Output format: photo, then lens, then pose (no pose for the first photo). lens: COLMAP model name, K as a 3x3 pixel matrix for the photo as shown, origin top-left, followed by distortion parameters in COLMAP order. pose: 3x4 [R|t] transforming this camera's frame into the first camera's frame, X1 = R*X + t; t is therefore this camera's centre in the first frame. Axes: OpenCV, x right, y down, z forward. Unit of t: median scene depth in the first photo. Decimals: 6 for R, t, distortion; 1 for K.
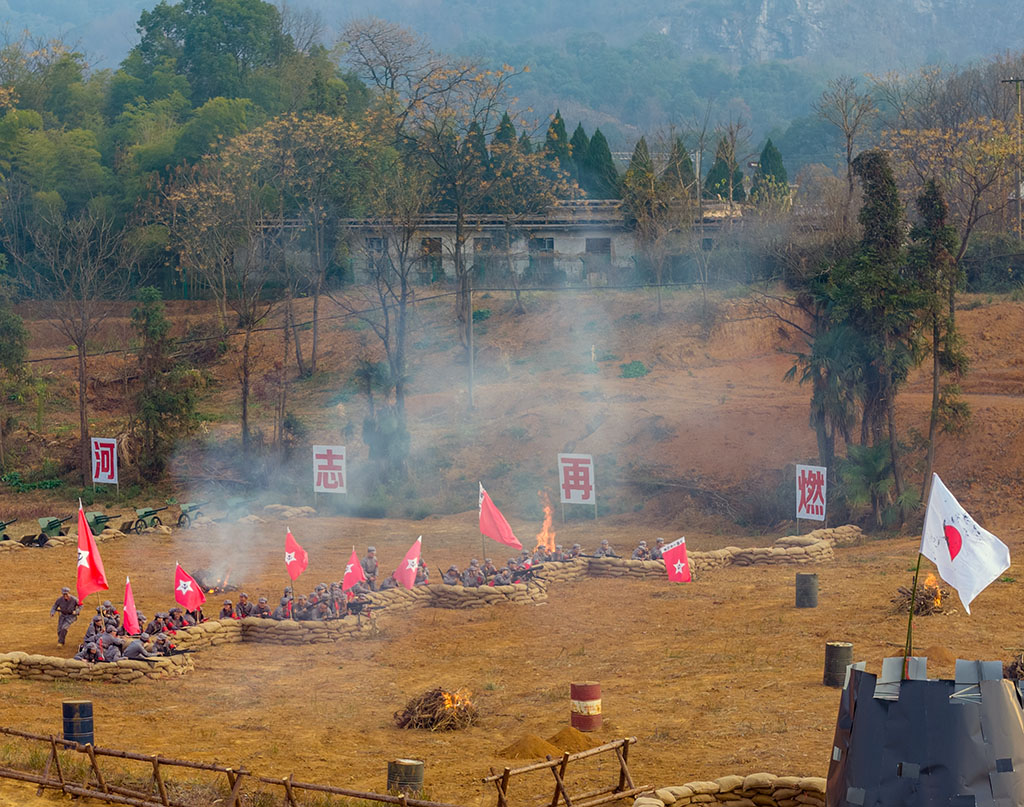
lens RADIAL K [[3091.8, 0, 487.4], [0, 3091.8, 440.6], [0, 0, 1]] dist [-0.127595, -0.570290]
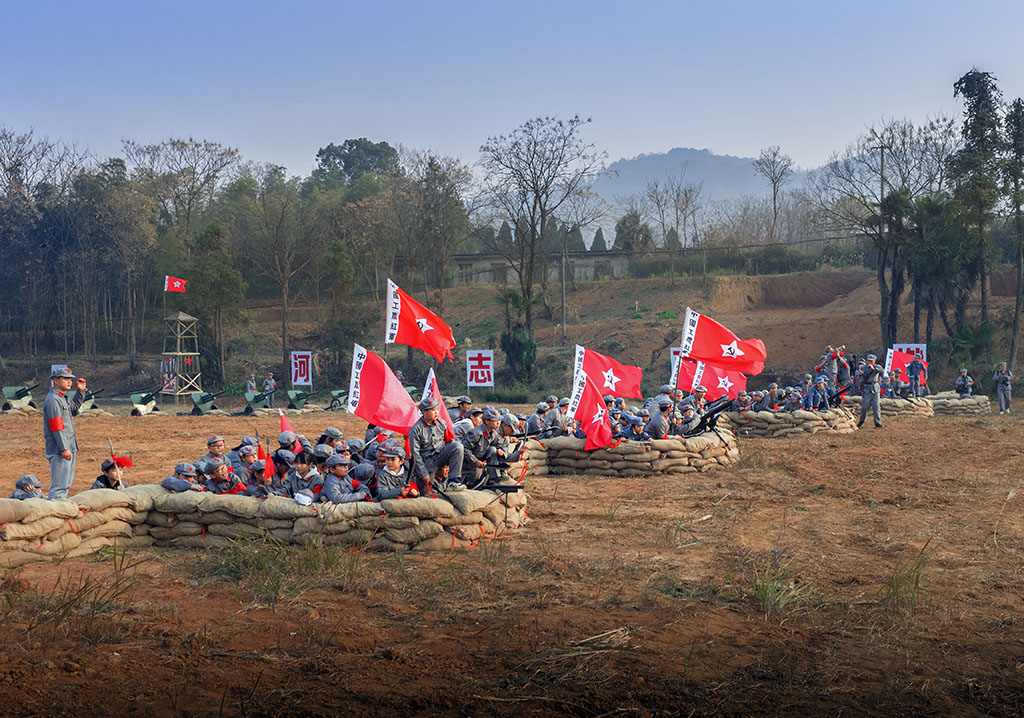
lens RADIAL K [[1147.6, 0, 592.4], [0, 1147.6, 364.8], [0, 0, 1]] dist [0.037506, -0.070673]
pose [[0.990923, 0.000314, 0.134431, -0.069407], [0.008177, 0.998005, -0.062608, 0.038773], [-0.134182, 0.063139, 0.988943, 0.514377]]
